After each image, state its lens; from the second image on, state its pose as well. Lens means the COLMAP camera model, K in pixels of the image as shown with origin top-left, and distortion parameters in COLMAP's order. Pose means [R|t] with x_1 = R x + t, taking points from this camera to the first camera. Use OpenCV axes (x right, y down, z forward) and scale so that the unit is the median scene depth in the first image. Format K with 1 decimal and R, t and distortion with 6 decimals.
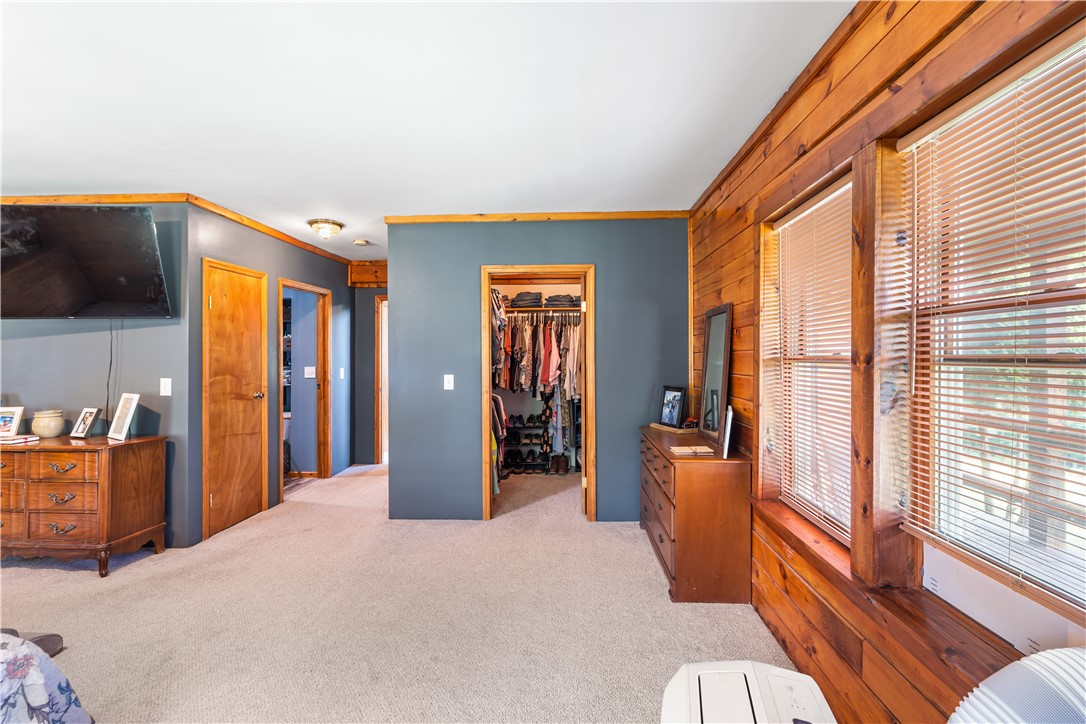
lens RADIAL K [[482.1, 0, 541.9], [0, 482.1, 351.0], [0, 0, 1]] dist [0.000123, -0.000152]
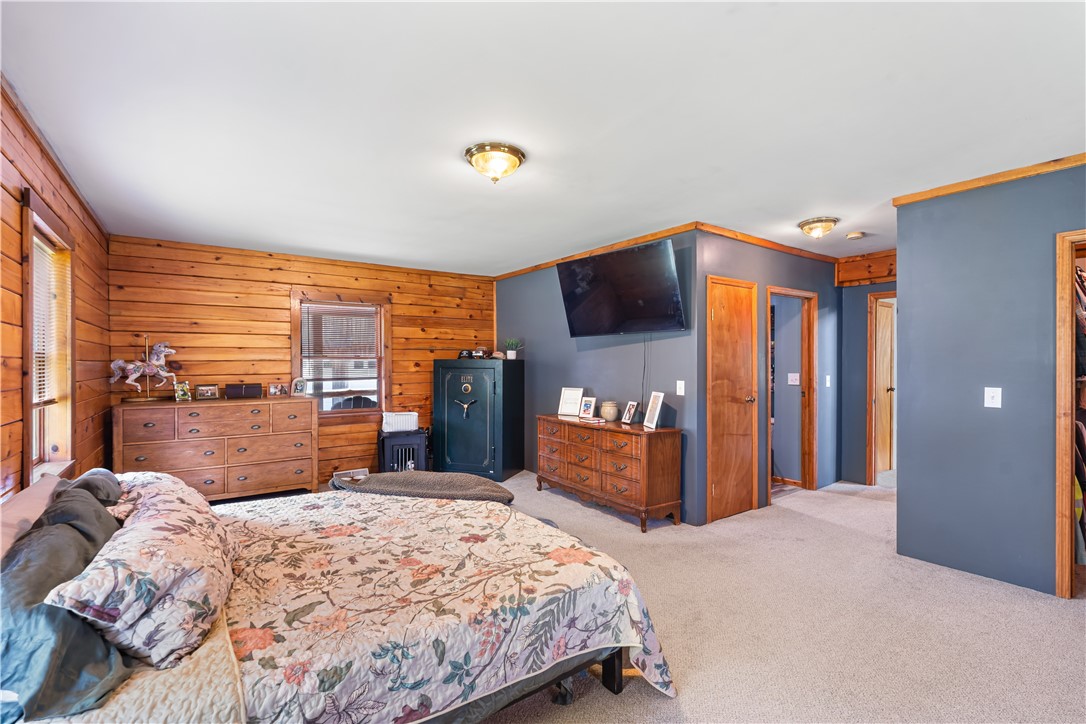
lens RADIAL K [[482.1, 0, 547.6], [0, 482.1, 366.7], [0, 0, 1]] dist [0.000123, -0.000152]
pose [[0.642482, 0.008680, -0.766252, -0.068979], [0.005986, 0.999848, 0.016345, -0.000066], [0.766277, -0.015088, 0.642333, -0.019135]]
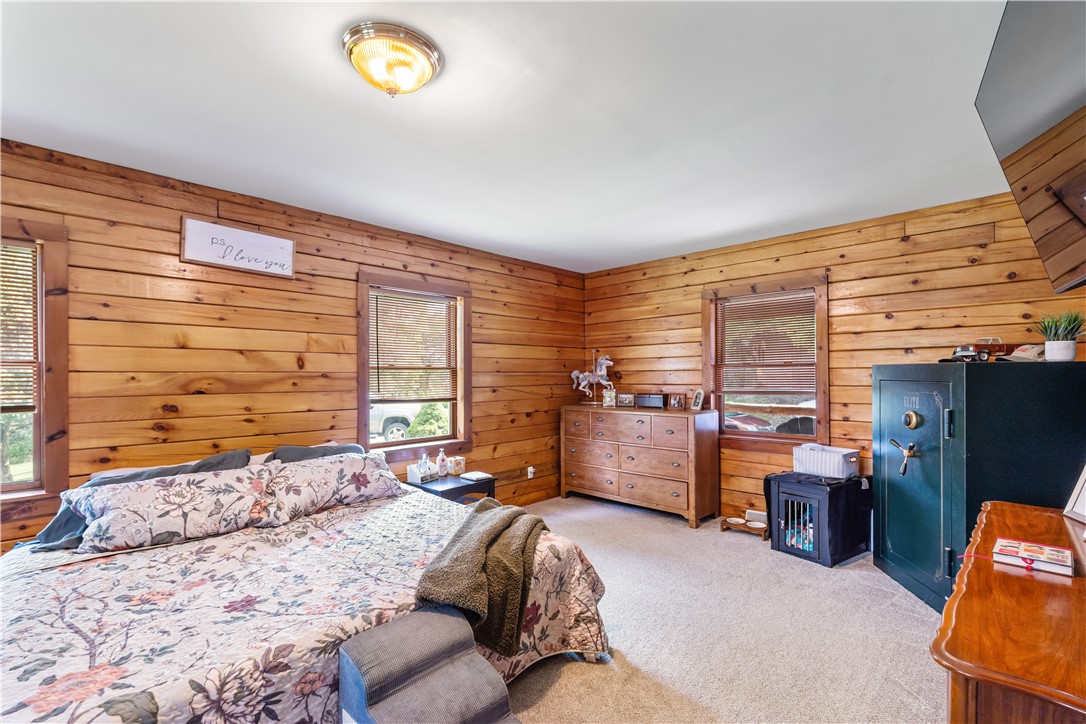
lens RADIAL K [[482.1, 0, 550.2], [0, 482.1, 373.2], [0, 0, 1]] dist [0.000123, -0.000152]
pose [[-0.625511, 0.007426, -0.780180, -0.607157], [0.017106, 0.999845, -0.004198, 0.013102], [0.780028, -0.015972, -0.625541, 1.300490]]
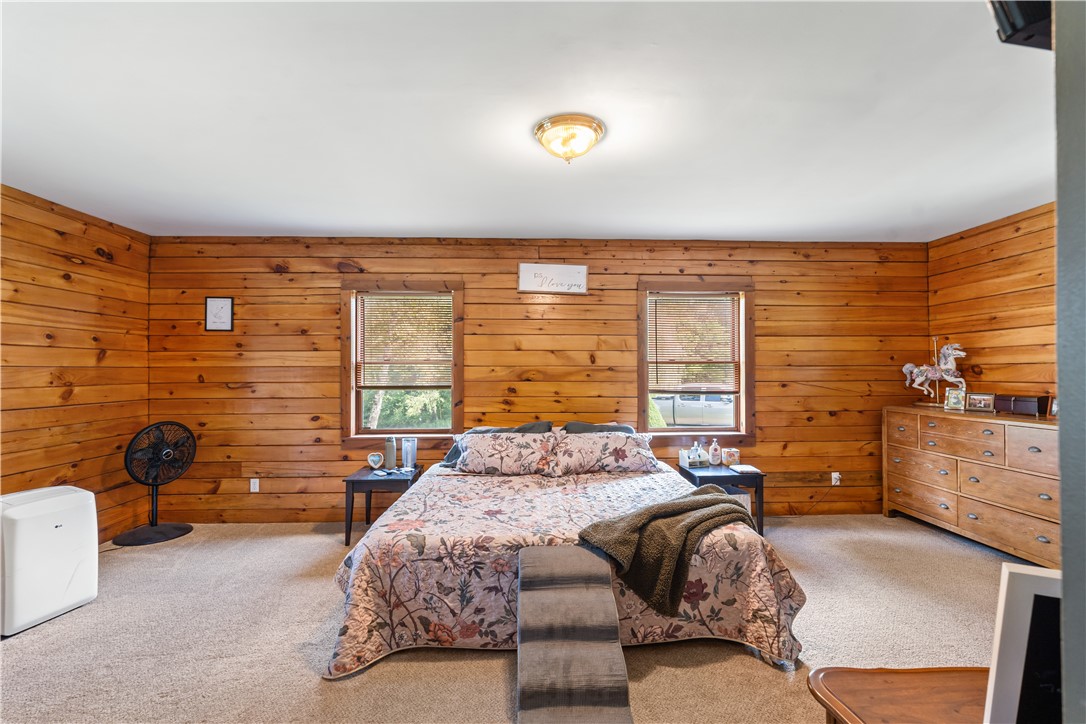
lens RADIAL K [[482.1, 0, 552.9], [0, 482.1, 364.8], [0, 0, 1]] dist [0.000123, -0.000152]
pose [[-0.991893, 0.006581, -0.126907, -0.880675], [0.009301, 0.999739, -0.020849, 0.023126], [0.126736, -0.021861, -0.991696, 1.647780]]
